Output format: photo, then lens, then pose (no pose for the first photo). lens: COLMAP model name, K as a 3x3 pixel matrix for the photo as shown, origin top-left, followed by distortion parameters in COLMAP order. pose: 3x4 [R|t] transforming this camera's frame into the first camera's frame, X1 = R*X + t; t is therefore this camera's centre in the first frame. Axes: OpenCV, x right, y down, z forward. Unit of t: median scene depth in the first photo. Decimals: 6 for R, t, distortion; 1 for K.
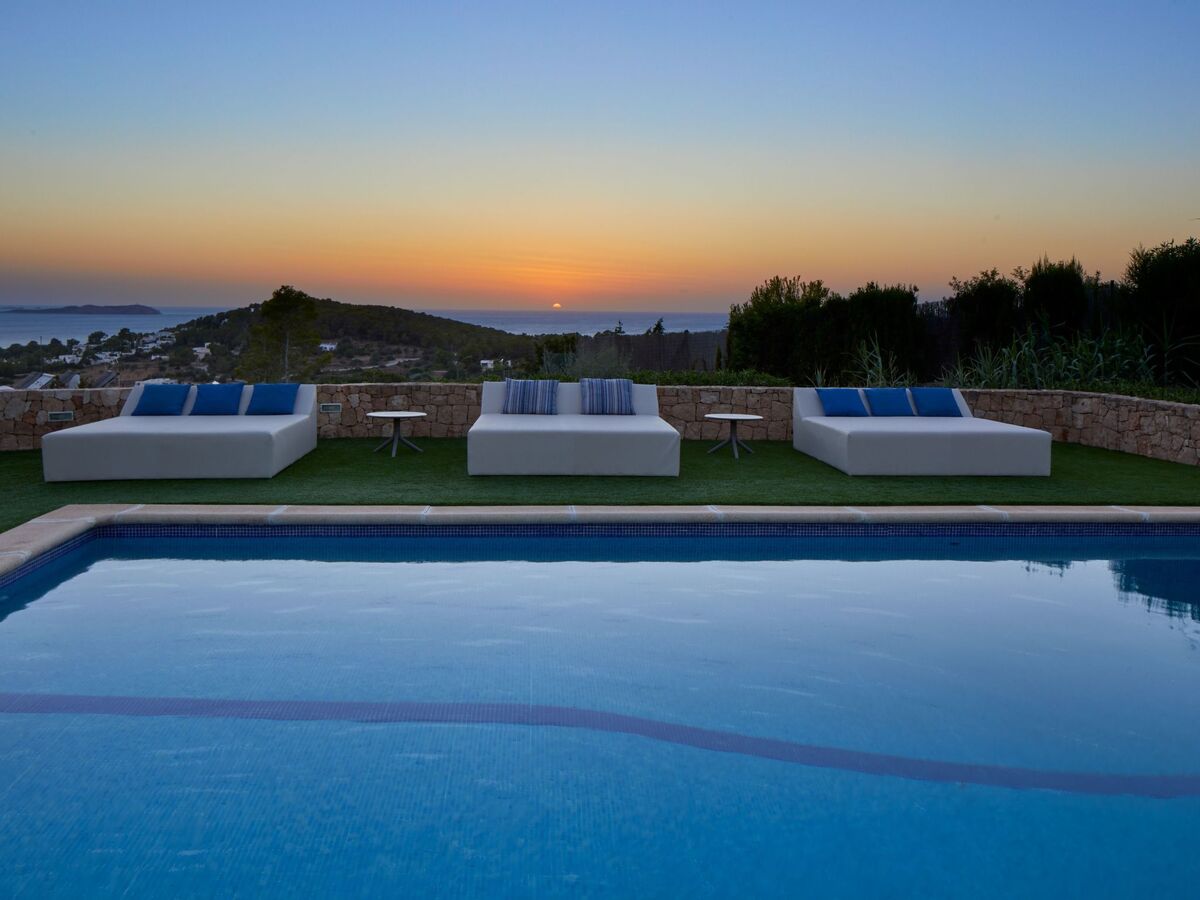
lens RADIAL K [[939.3, 0, 600.0], [0, 939.3, 450.0], [0, 0, 1]] dist [-0.001328, -0.005368]
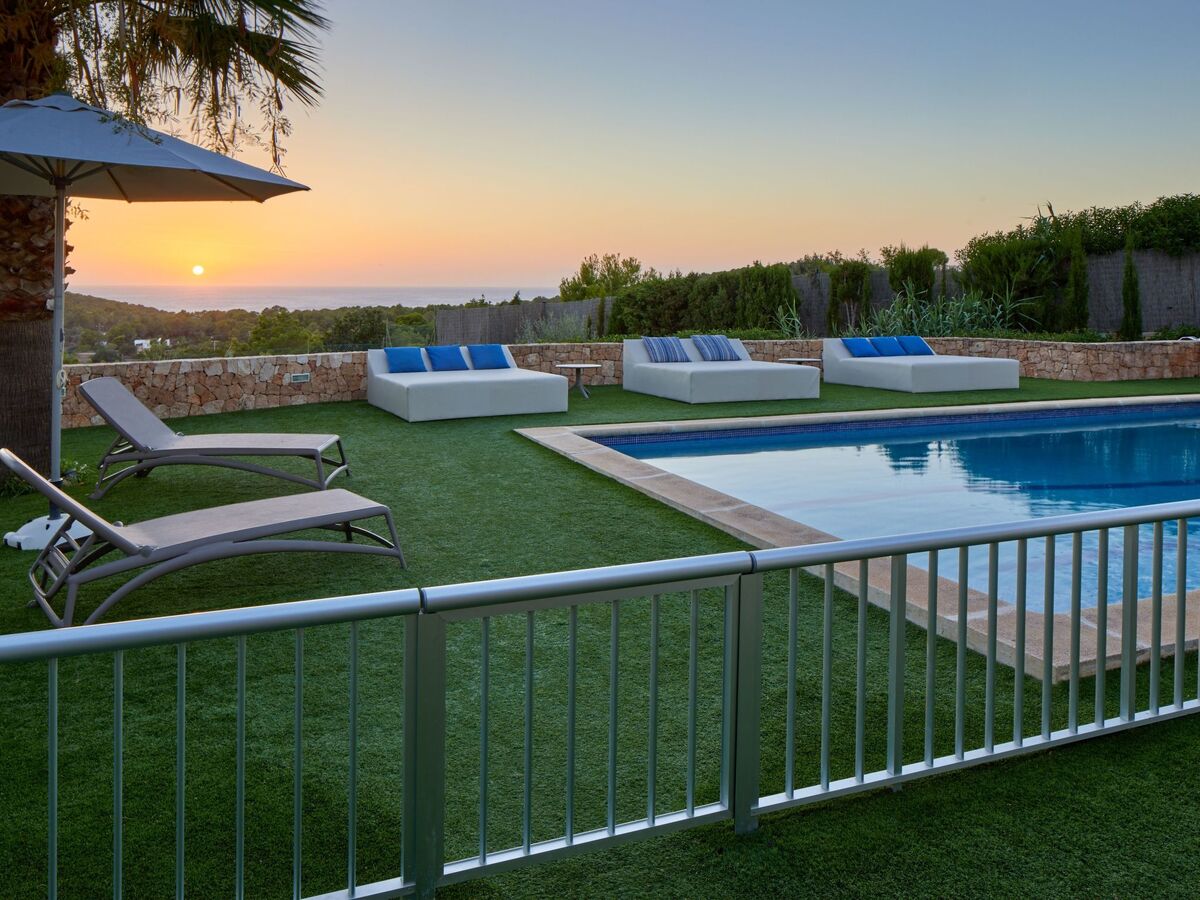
lens RADIAL K [[957.2, 0, 538.7], [0, 957.2, 395.0], [0, 0, 1]] dist [-0.002571, 0.003855]
pose [[0.951751, -0.042722, 0.303884, -0.293726], [0.052488, 0.998332, -0.024037, 0.013526], [-0.302350, 0.038827, 0.952406, -0.104195]]
